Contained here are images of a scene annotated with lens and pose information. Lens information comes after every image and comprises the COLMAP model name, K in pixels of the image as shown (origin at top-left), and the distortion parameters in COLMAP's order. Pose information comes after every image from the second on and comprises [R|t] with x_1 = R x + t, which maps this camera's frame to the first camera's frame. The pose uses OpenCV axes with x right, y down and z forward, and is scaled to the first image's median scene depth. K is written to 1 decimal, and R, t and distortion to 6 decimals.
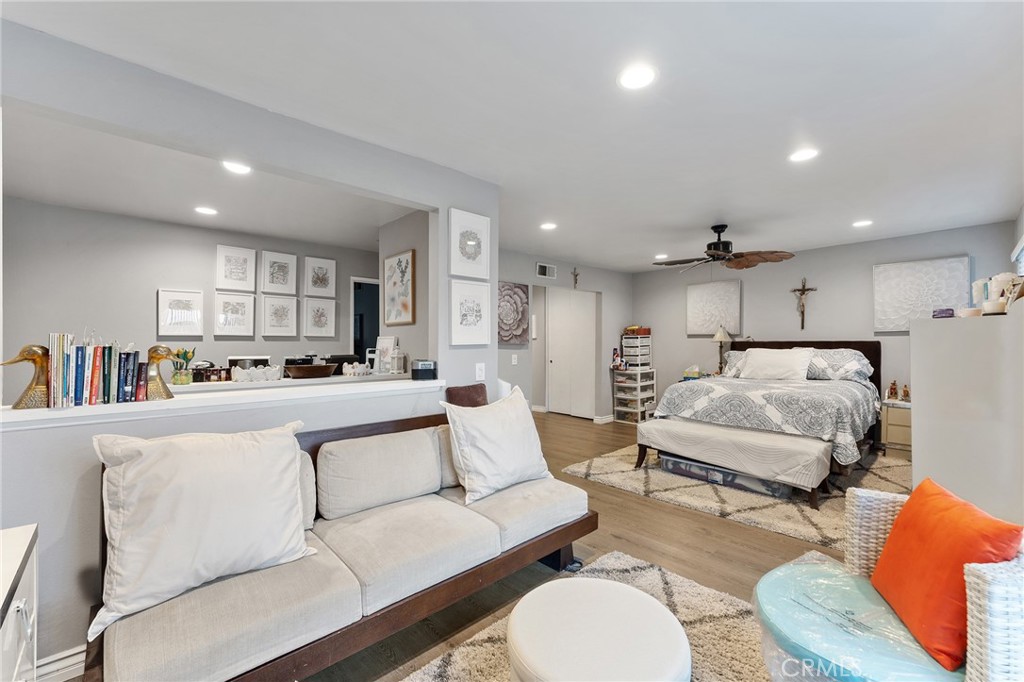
lens RADIAL K [[411.6, 0, 512.0], [0, 411.6, 341.0], [0, 0, 1]] dist [-0.000027, -0.000003]
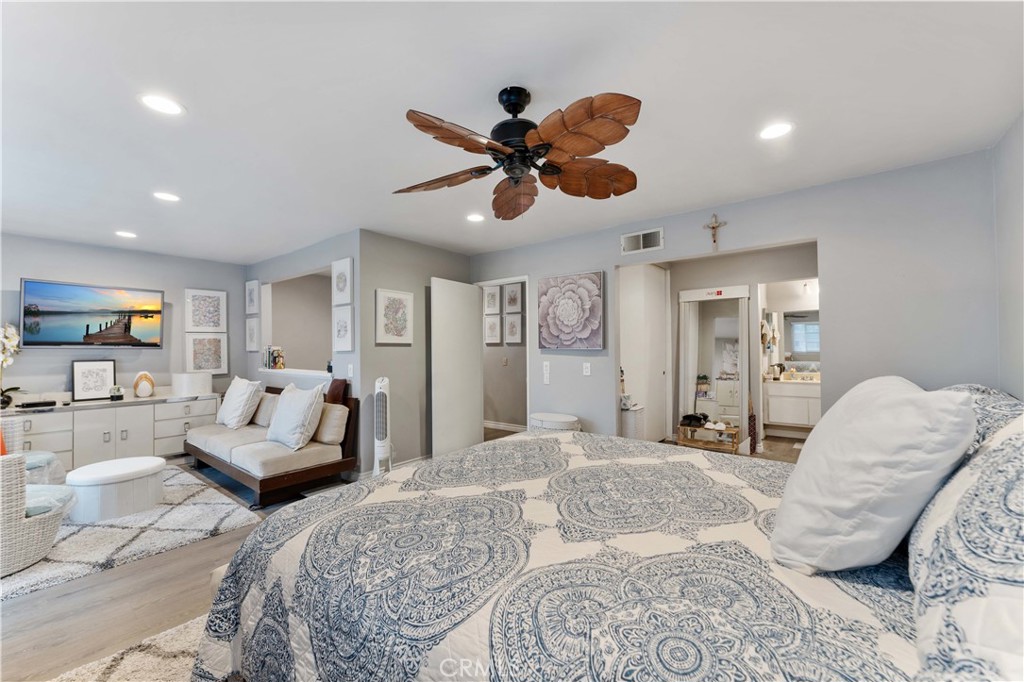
lens RADIAL K [[411.6, 0, 512.0], [0, 411.6, 341.0], [0, 0, 1]] dist [-0.000027, -0.000003]
pose [[0.132310, -0.012874, -0.991125, 0.797764], [0.009064, 0.999890, -0.011778, -0.001241], [0.991167, -0.007425, 0.132412, 0.778858]]
